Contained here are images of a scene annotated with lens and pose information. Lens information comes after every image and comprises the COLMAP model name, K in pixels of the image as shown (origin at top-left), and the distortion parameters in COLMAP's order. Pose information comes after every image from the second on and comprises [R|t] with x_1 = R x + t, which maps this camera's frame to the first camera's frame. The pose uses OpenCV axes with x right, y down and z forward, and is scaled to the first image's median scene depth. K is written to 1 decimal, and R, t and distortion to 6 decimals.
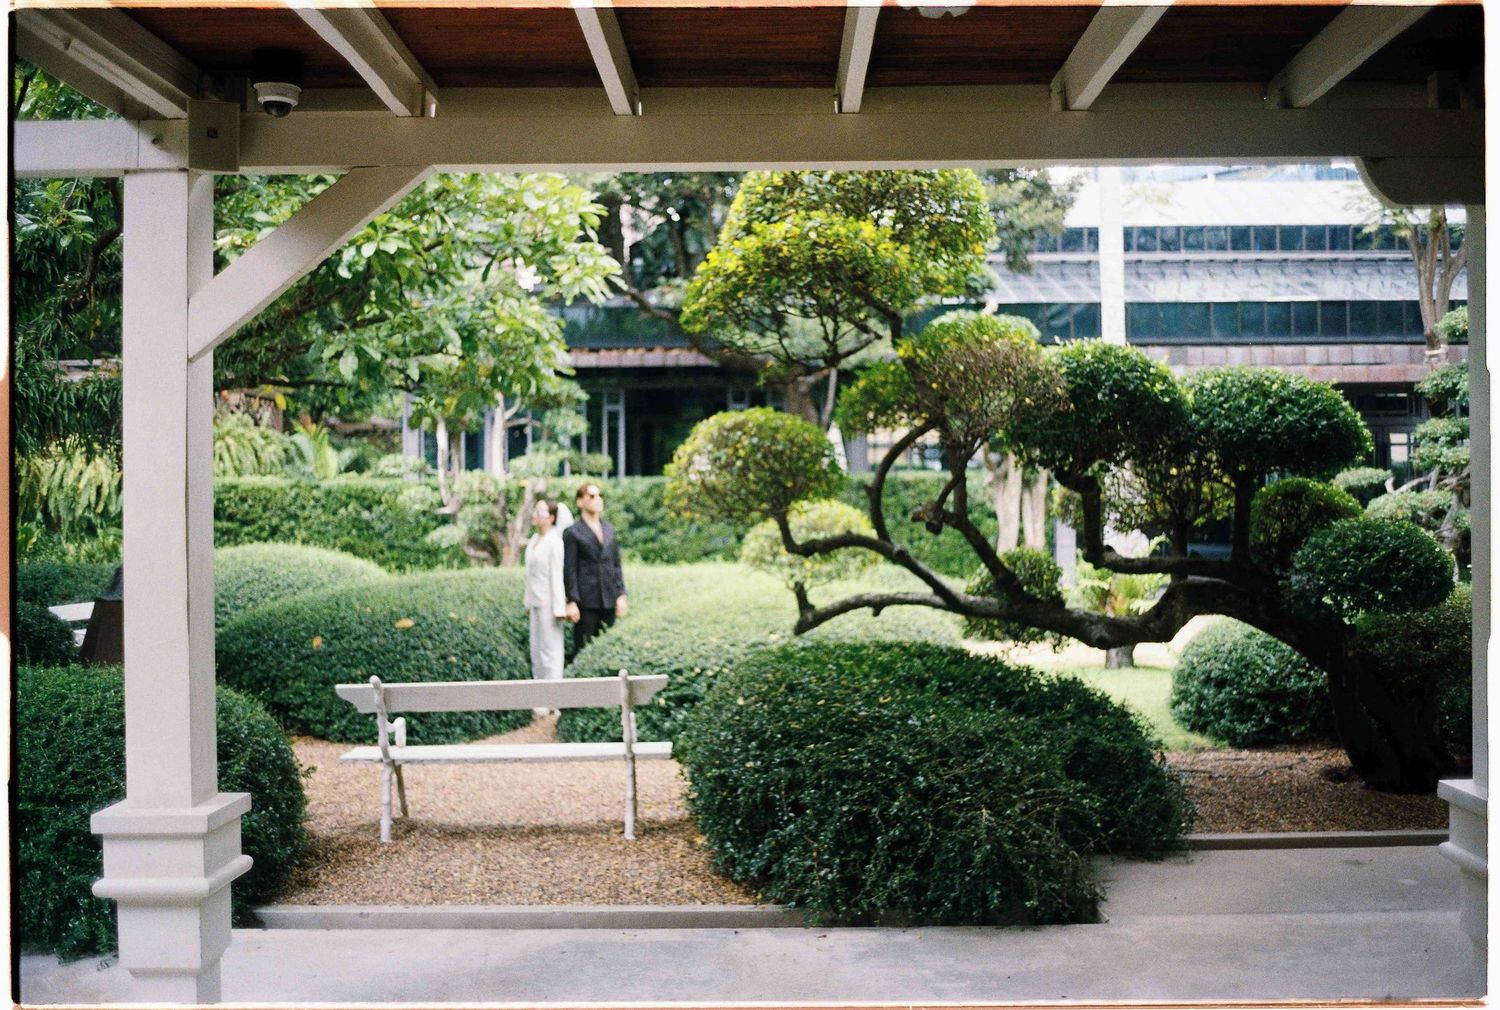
lens RADIAL K [[1402.7, 0, 752.8], [0, 1402.7, 506.2], [0, 0, 1]] dist [0.000038, -0.000452]
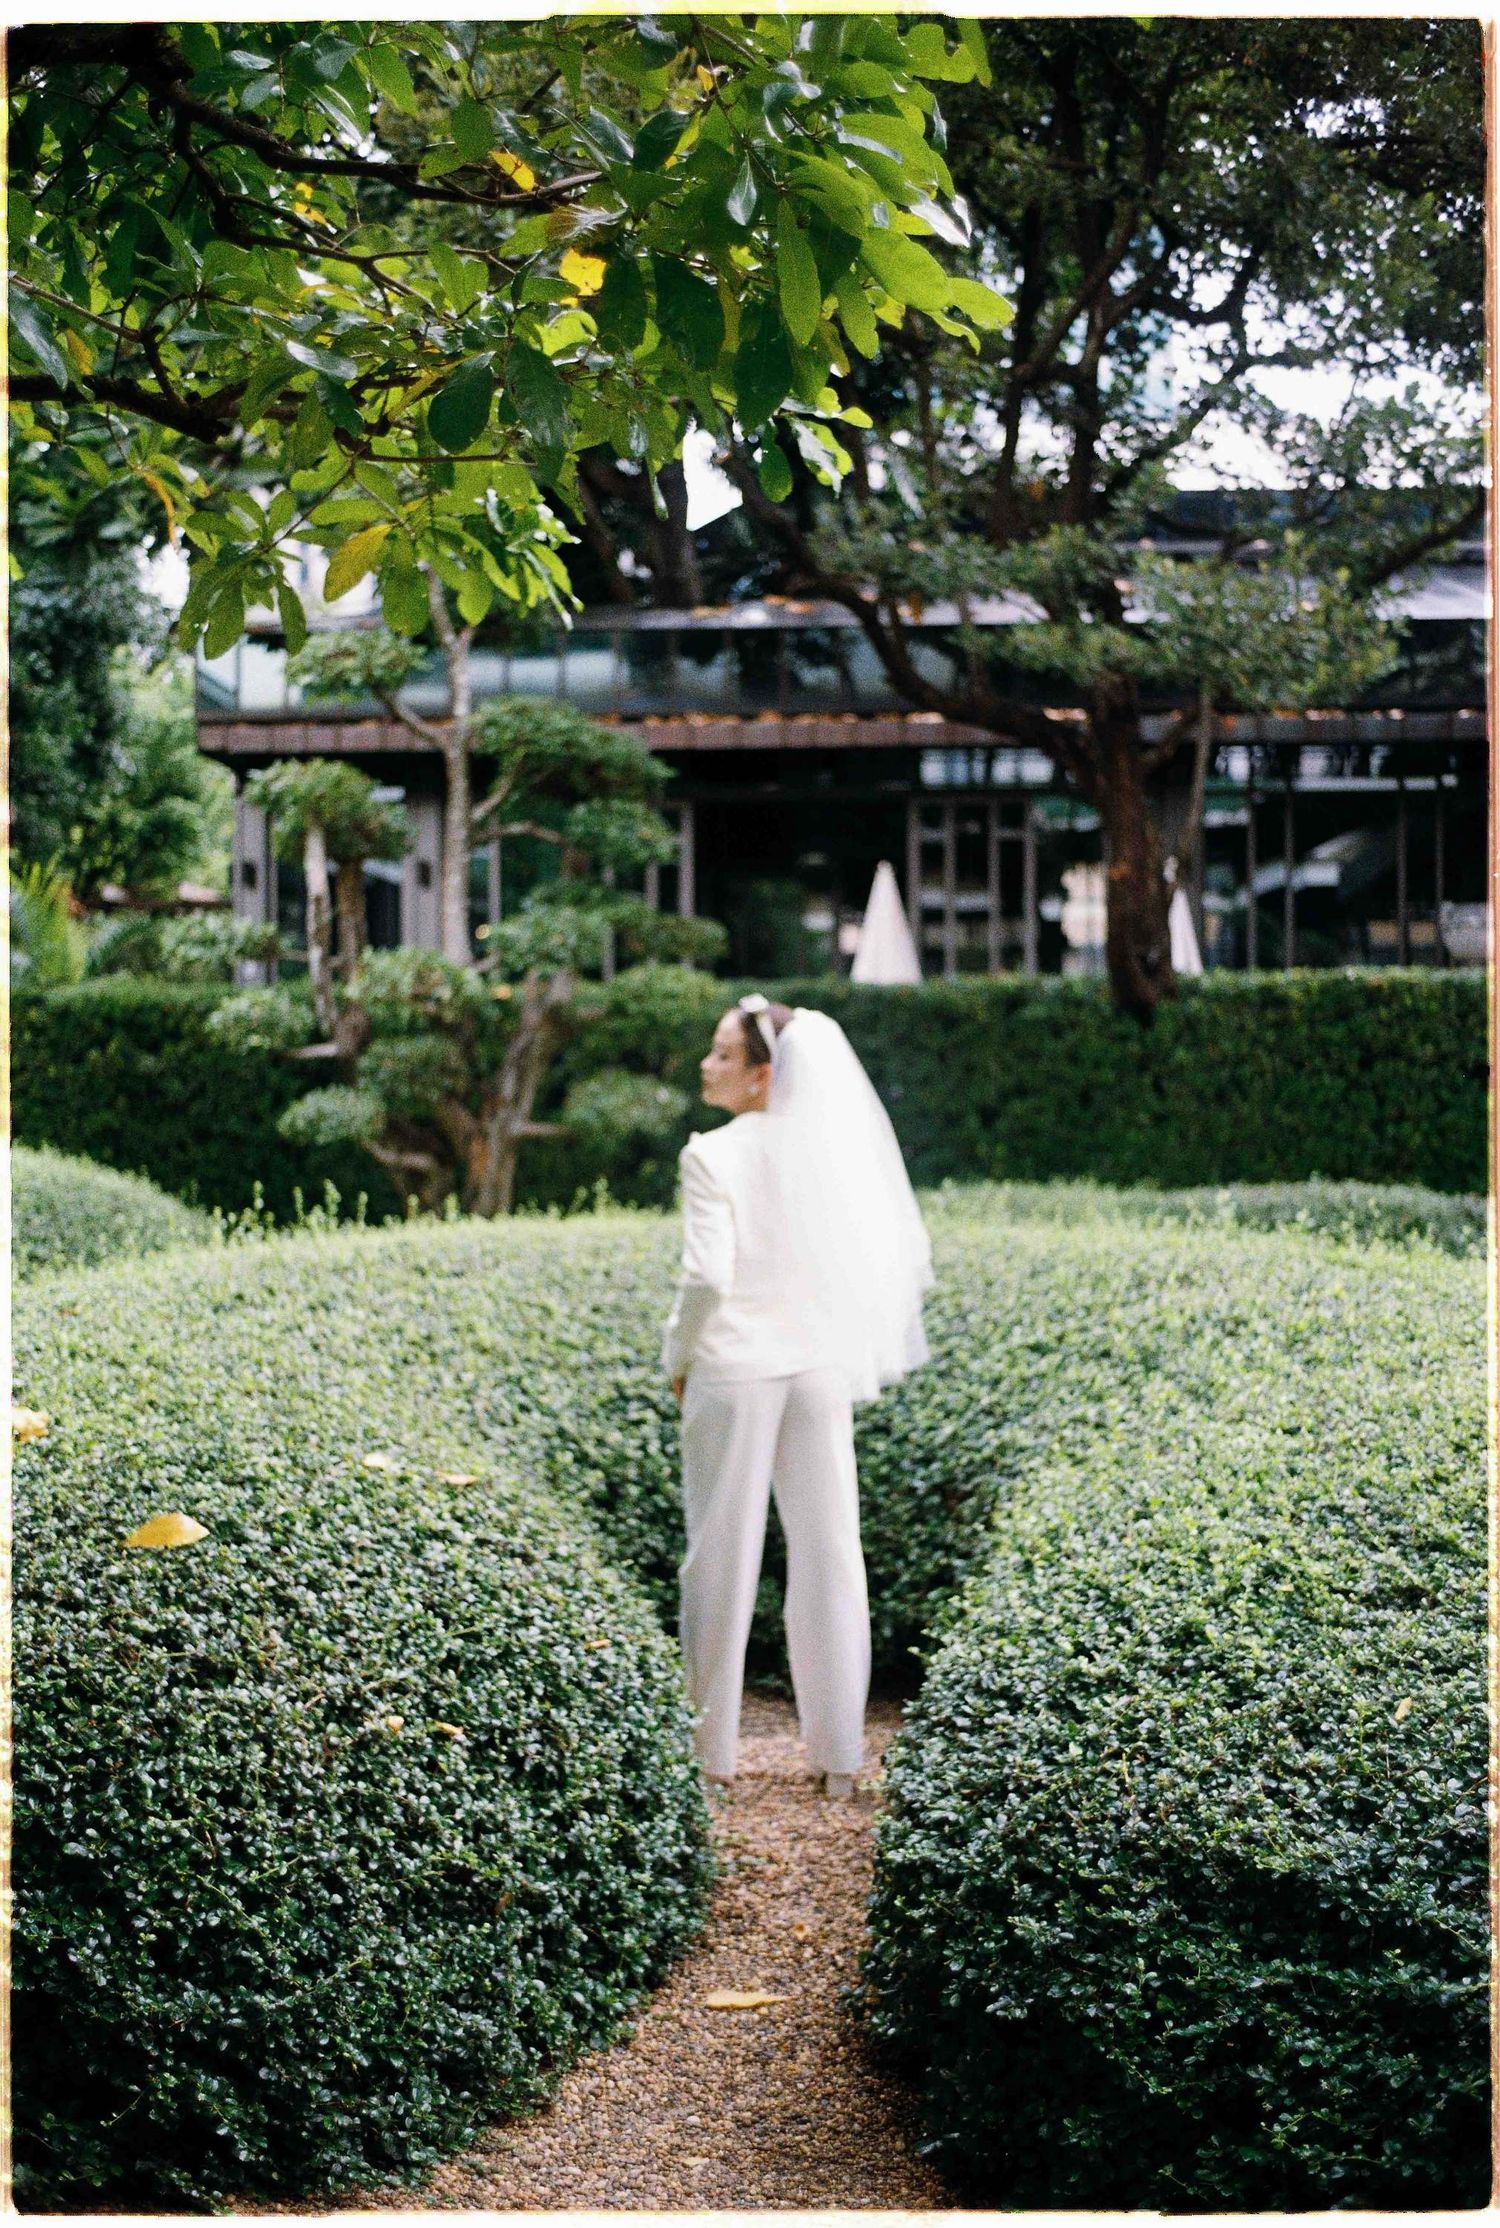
lens RADIAL K [[2184.5, 0, 744.9], [0, 2184.5, 1132.4], [0, 0, 1]] dist [-0.060041, 0.000242]
pose [[0.999748, 0.001922, -0.022378, -0.088431], [-0.001136, 0.999383, 0.035091, 0.004659], [0.022432, -0.035057, 0.999134, 0.391471]]
